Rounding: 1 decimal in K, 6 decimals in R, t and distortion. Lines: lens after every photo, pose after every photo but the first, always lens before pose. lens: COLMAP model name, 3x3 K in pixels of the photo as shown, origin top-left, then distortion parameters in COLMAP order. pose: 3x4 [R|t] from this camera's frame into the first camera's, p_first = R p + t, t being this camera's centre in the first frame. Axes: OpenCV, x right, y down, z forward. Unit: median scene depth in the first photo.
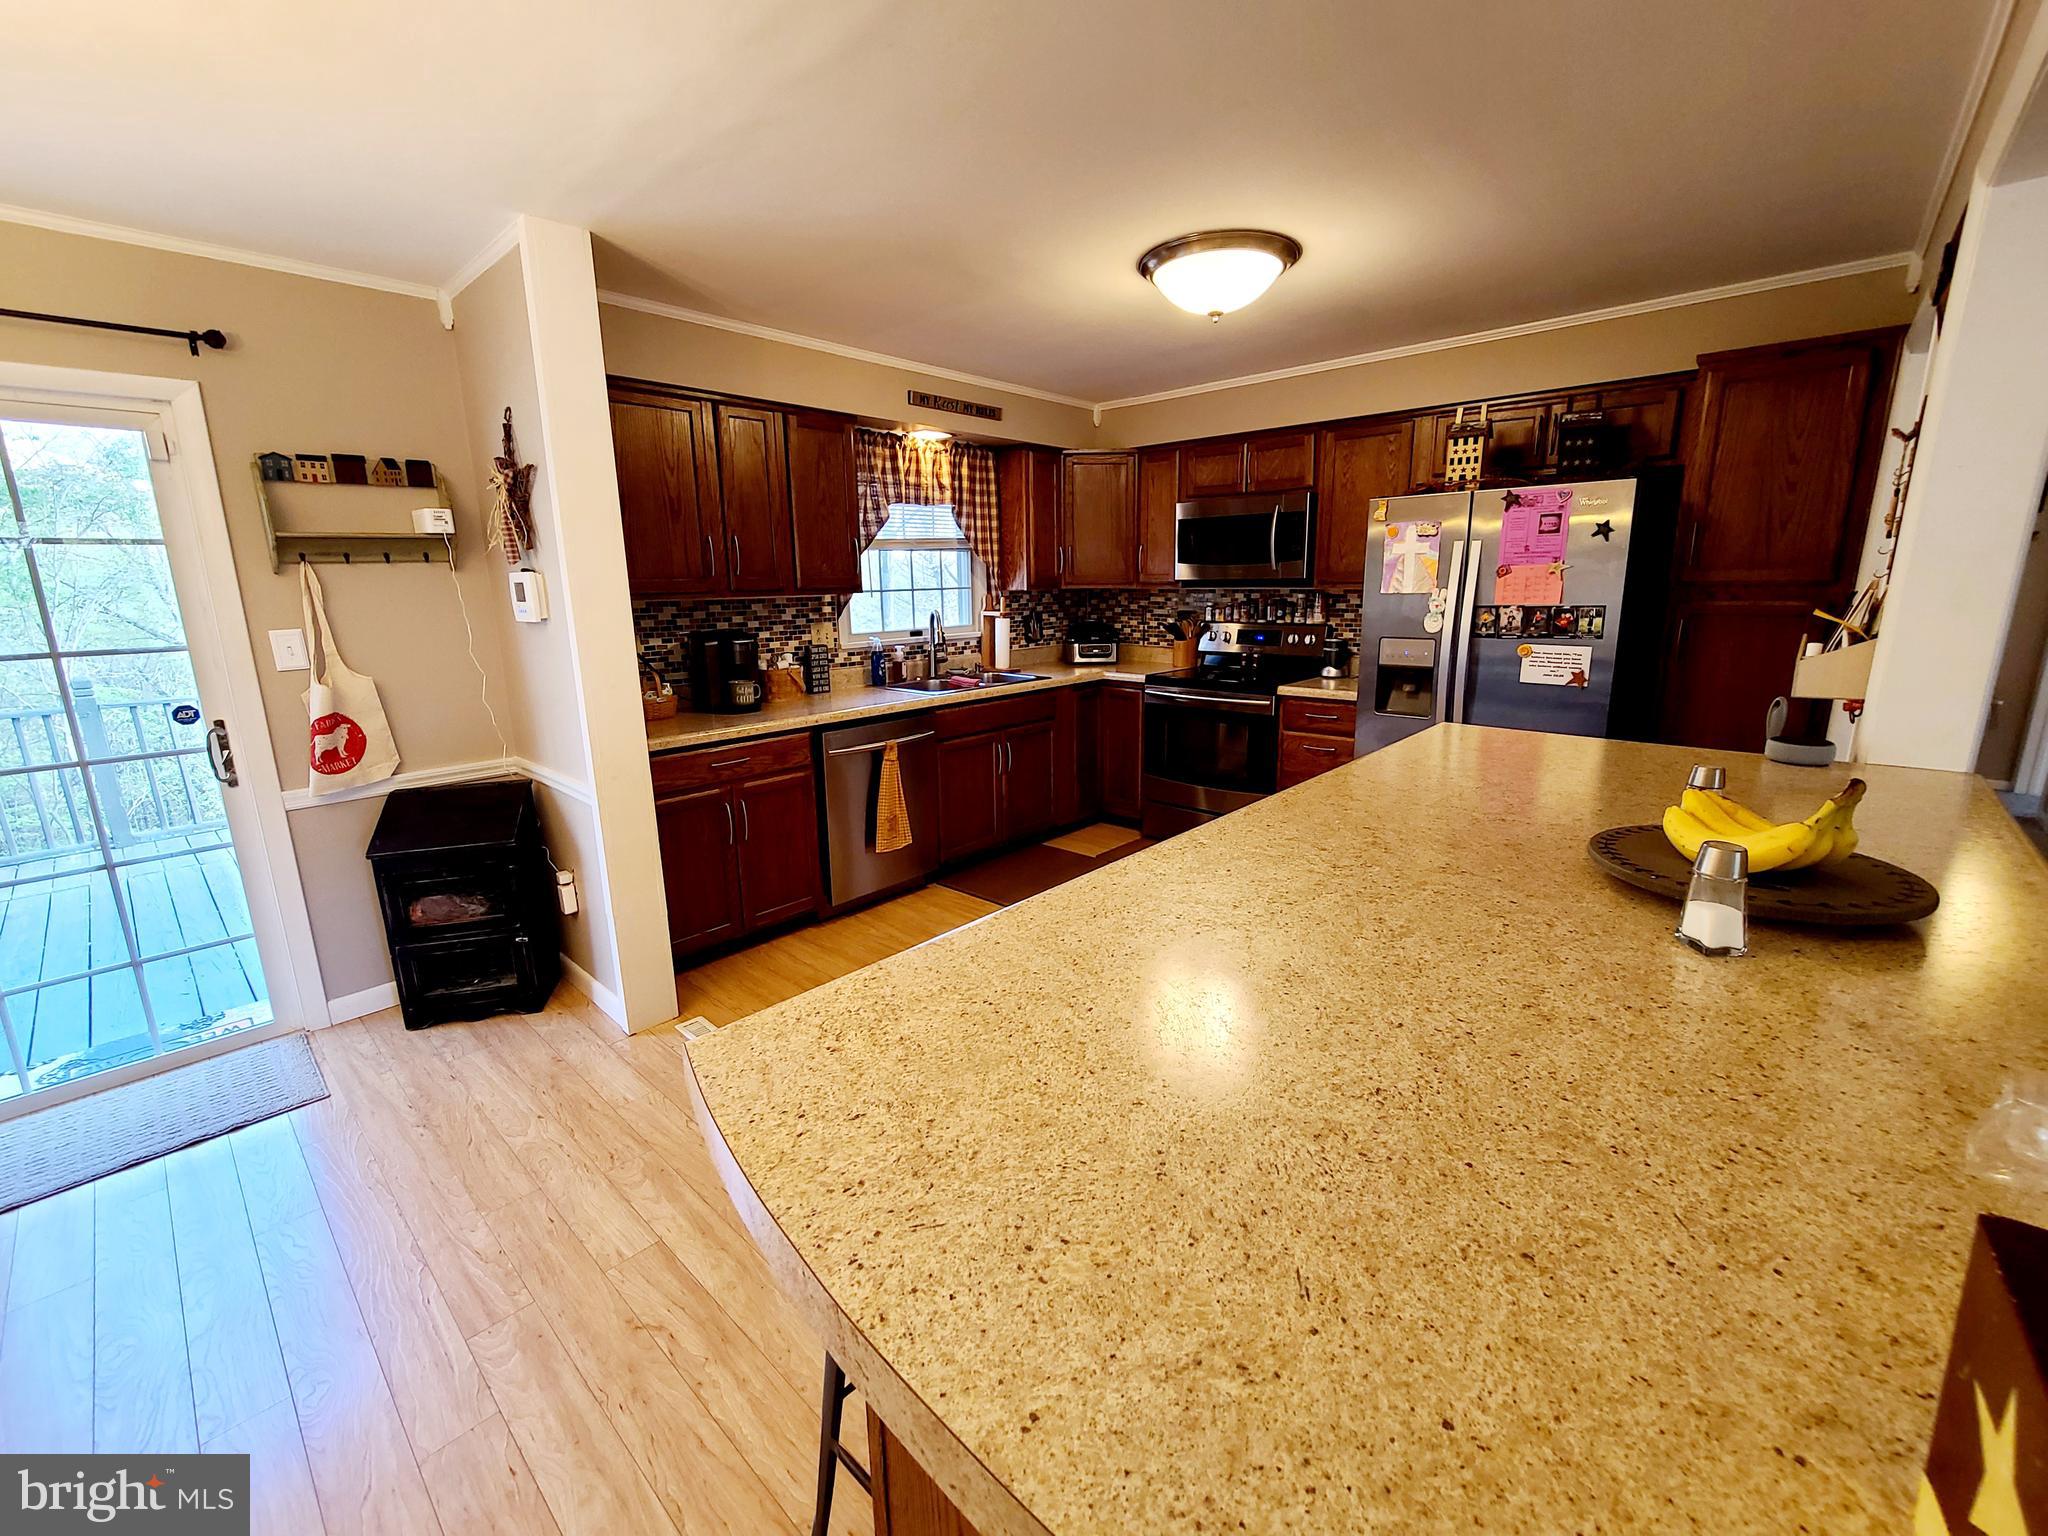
lens RADIAL K [[836.0, 0, 1026.7], [0, 836.0, 760.8], [0, 0, 1]] dist [-0.002541, -0.000698]
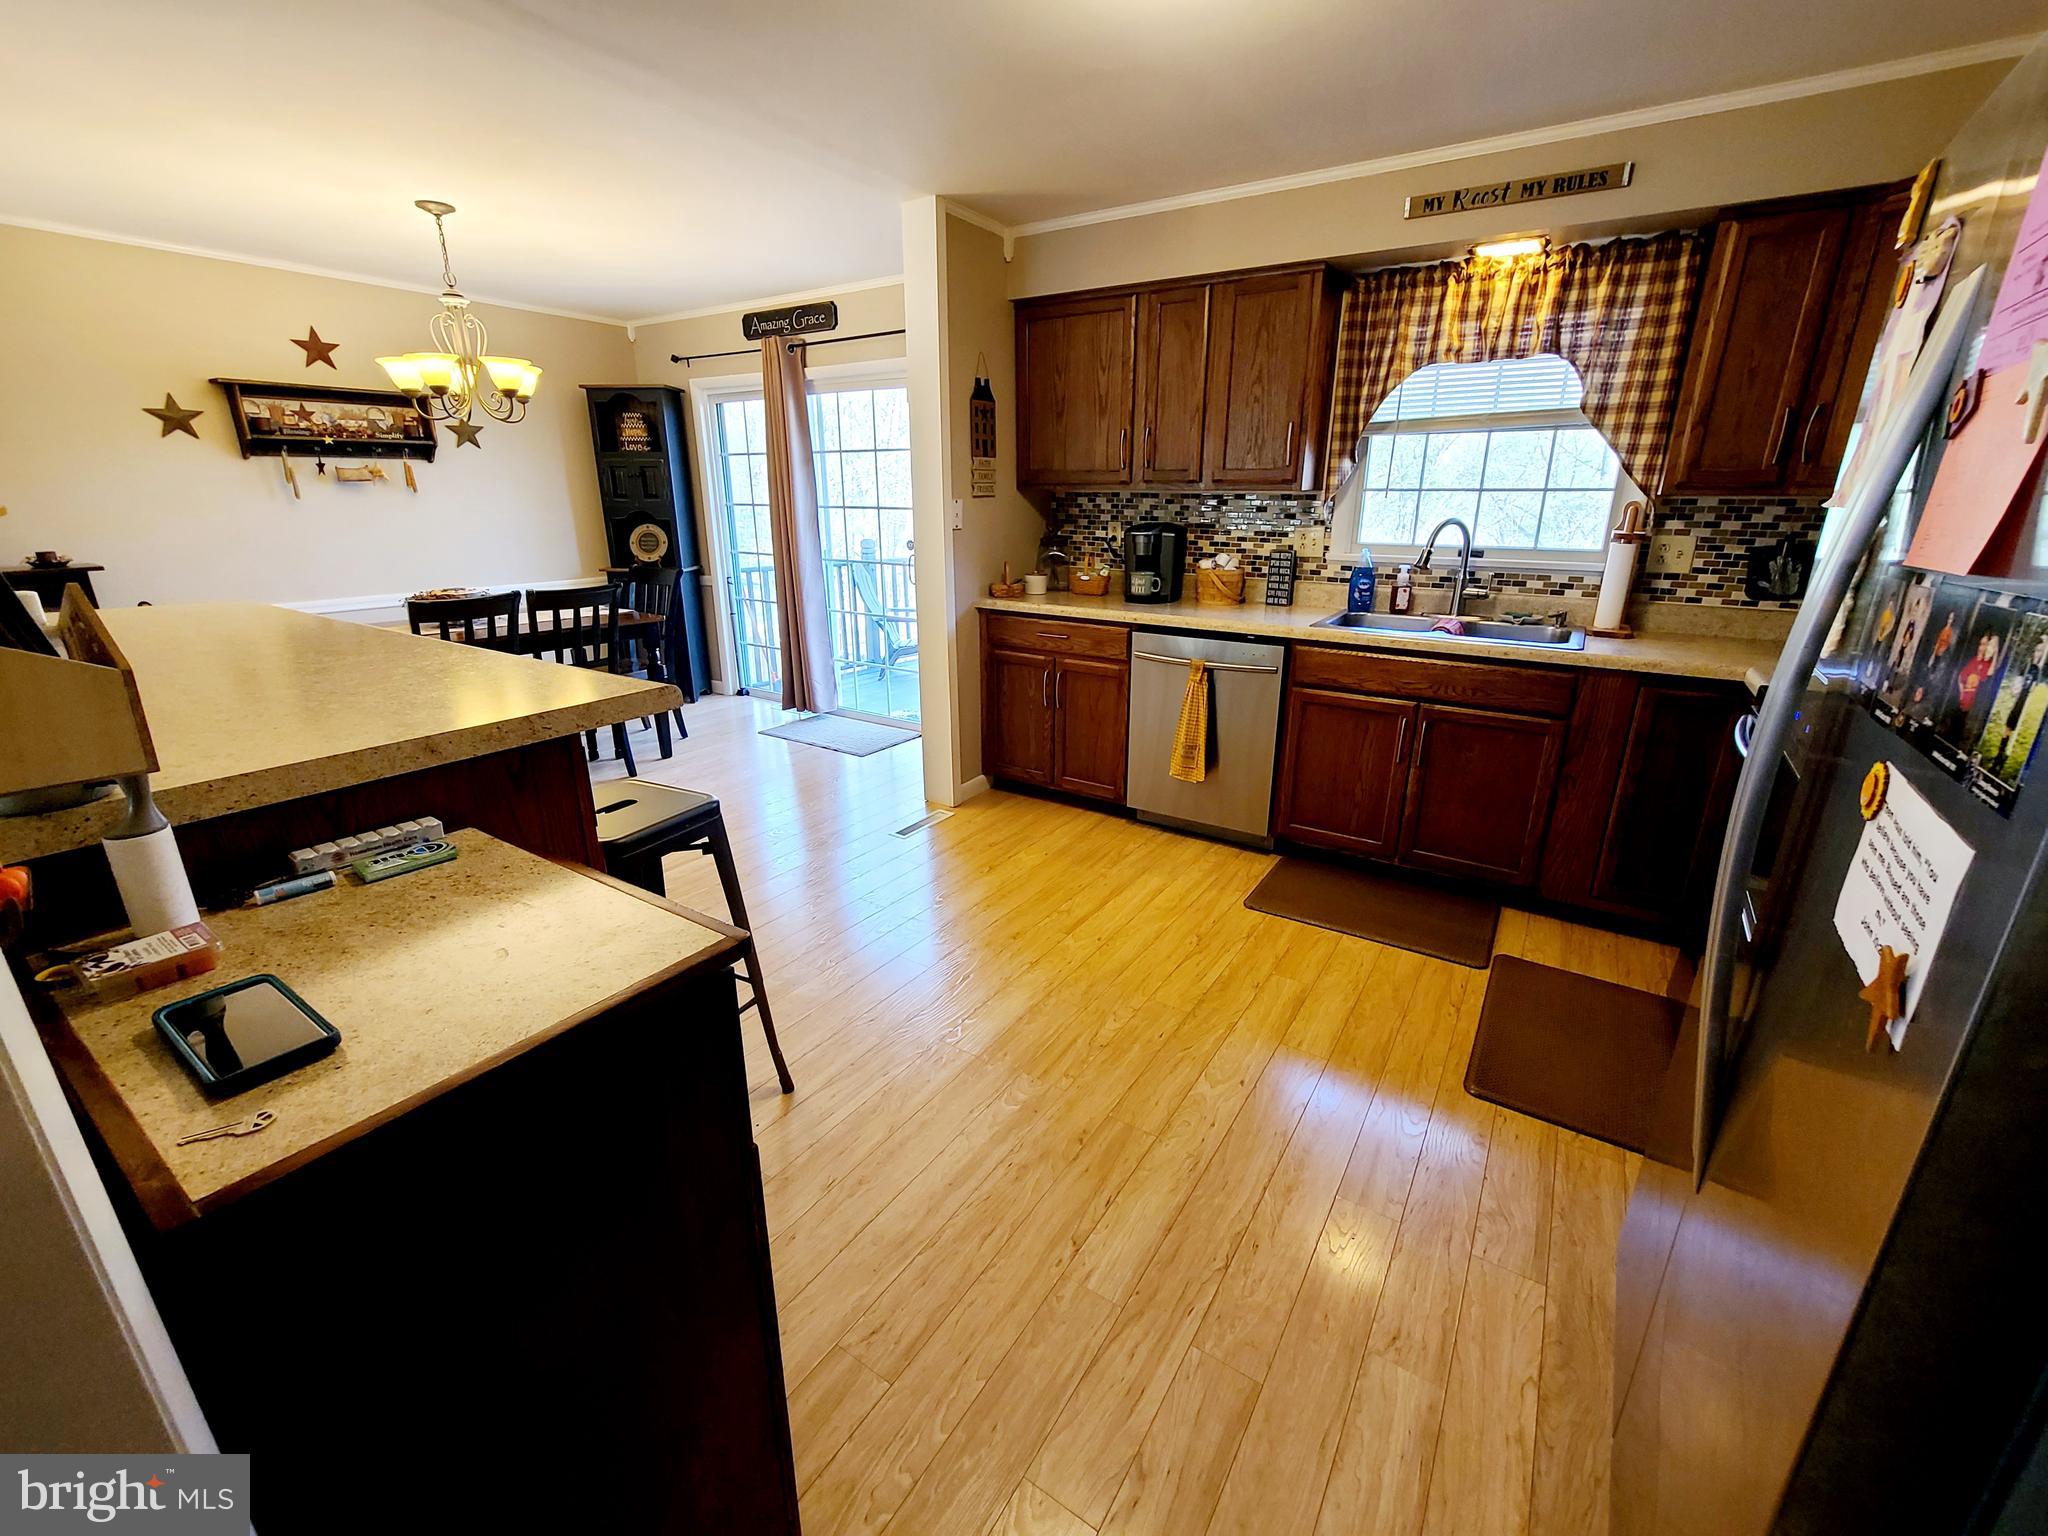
lens RADIAL K [[836.0, 0, 1028.8], [0, 836.0, 762.0], [0, 0, 1]] dist [-0.002541, -0.000698]
pose [[0.160918, 0.319006, -0.933992, 0.722804], [-0.219687, 0.934161, 0.281214, -0.143154], [0.962207, 0.159934, 0.220405, 0.705046]]
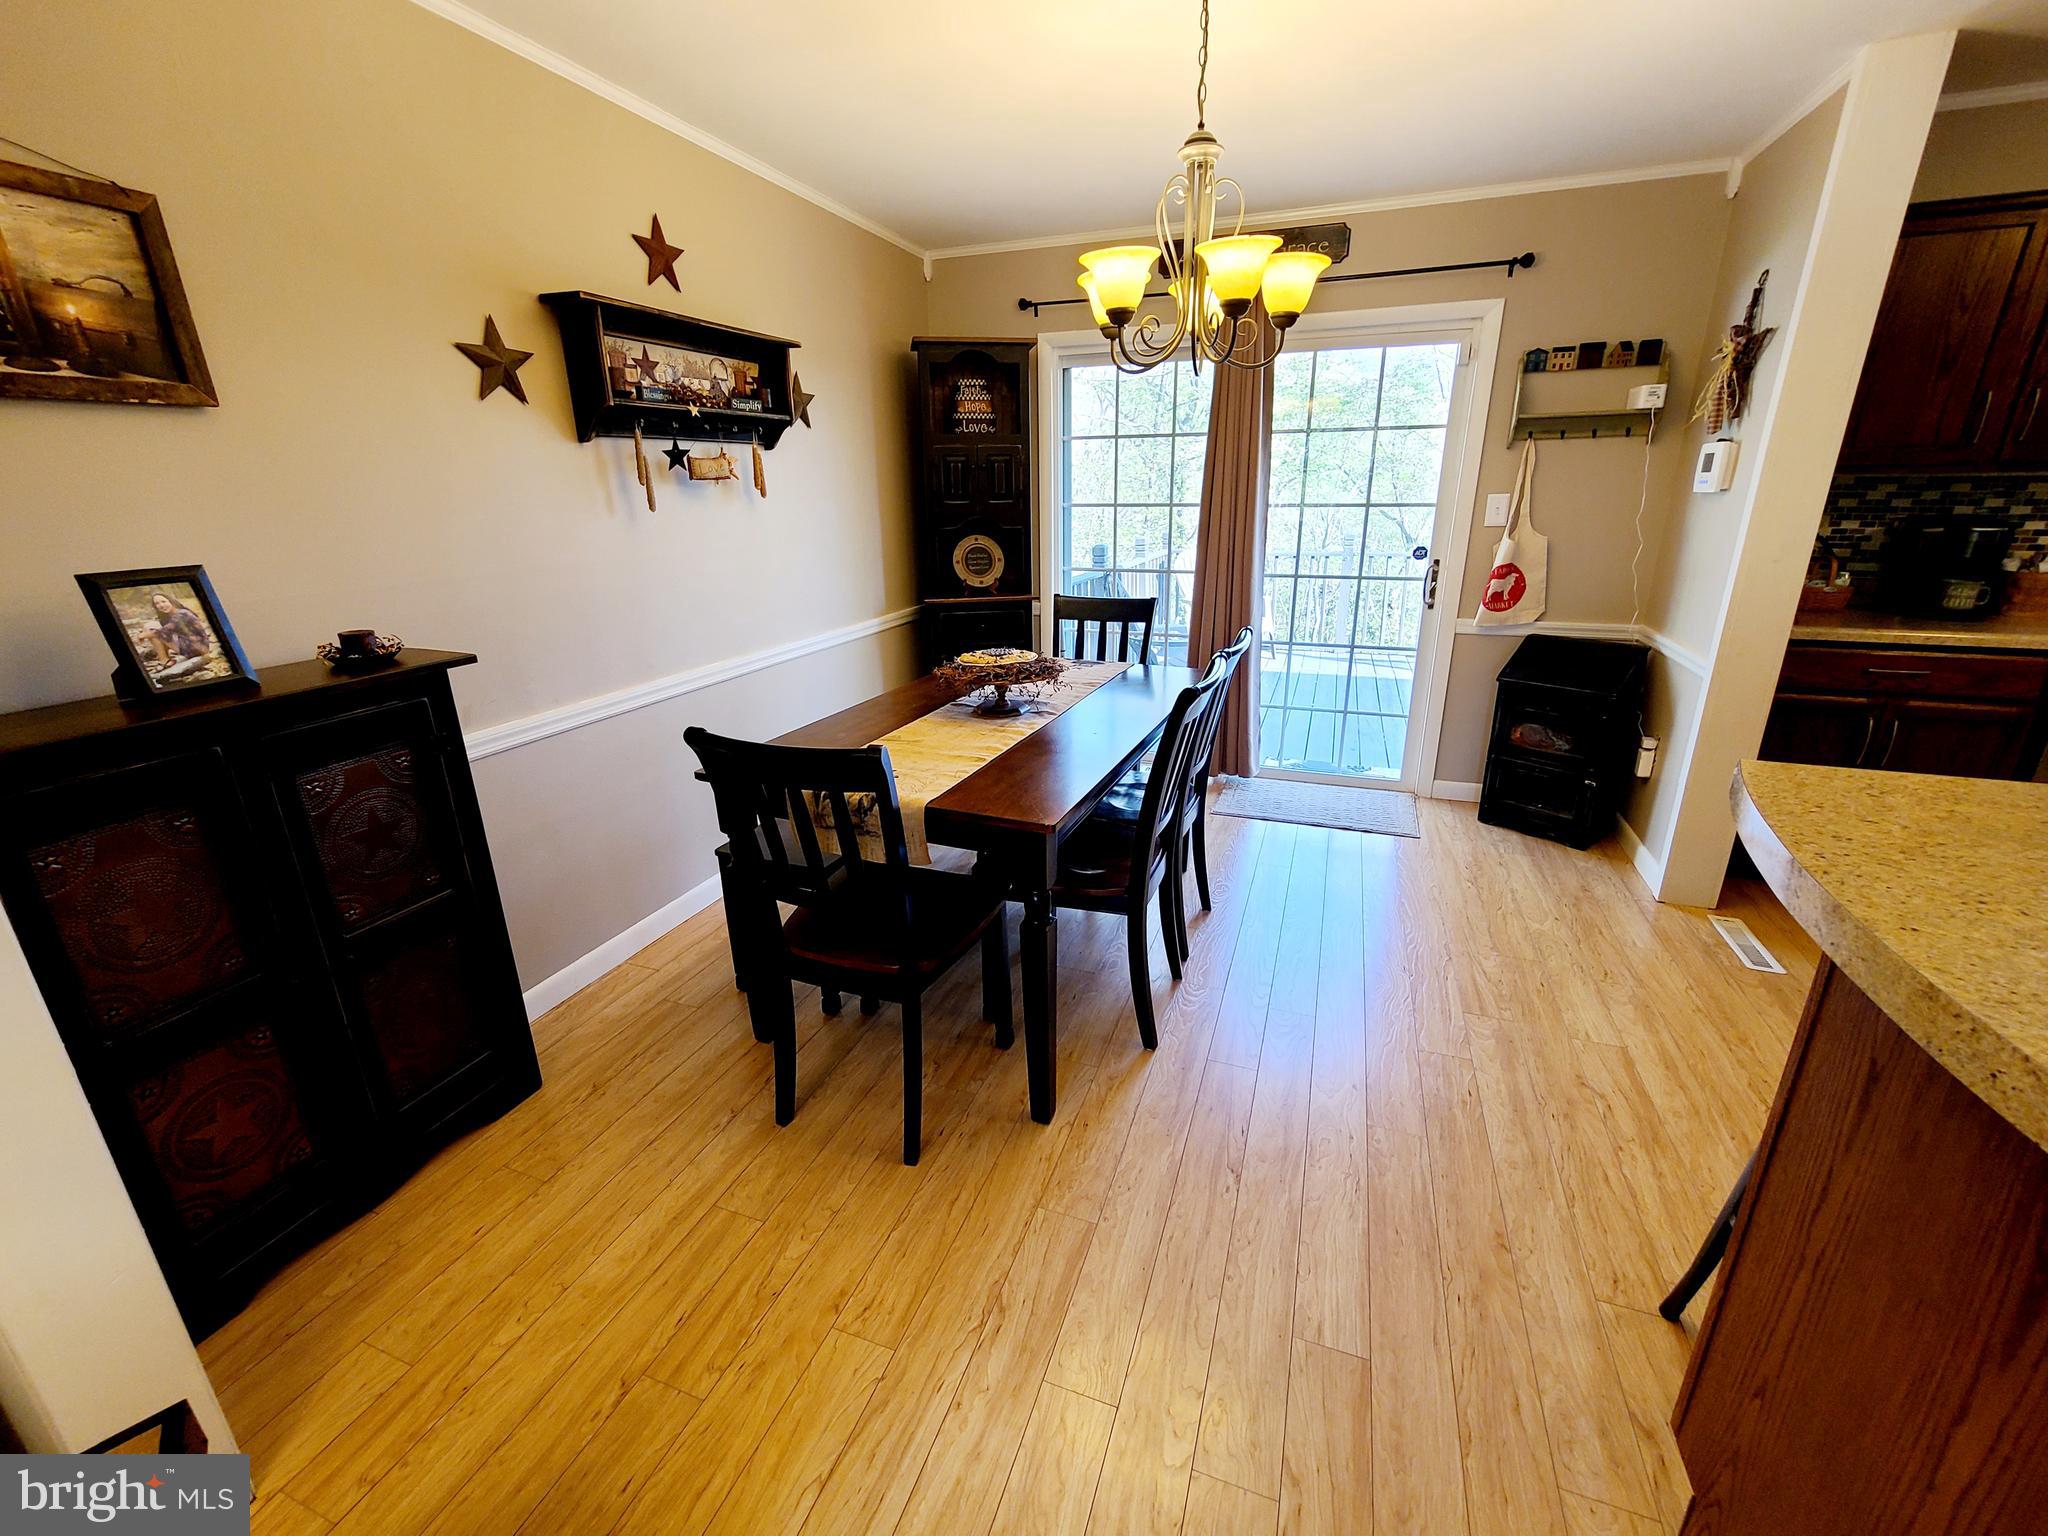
lens RADIAL K [[836.0, 0, 1030.4], [0, 836.0, 760.8], [0, 0, 1]] dist [-0.002541, -0.000698]
pose [[0.378162, 0.299863, -0.875829, 0.074898], [-0.191853, 0.950931, 0.242738, 0.049341], [0.905641, 0.076236, 0.417136, -0.133905]]
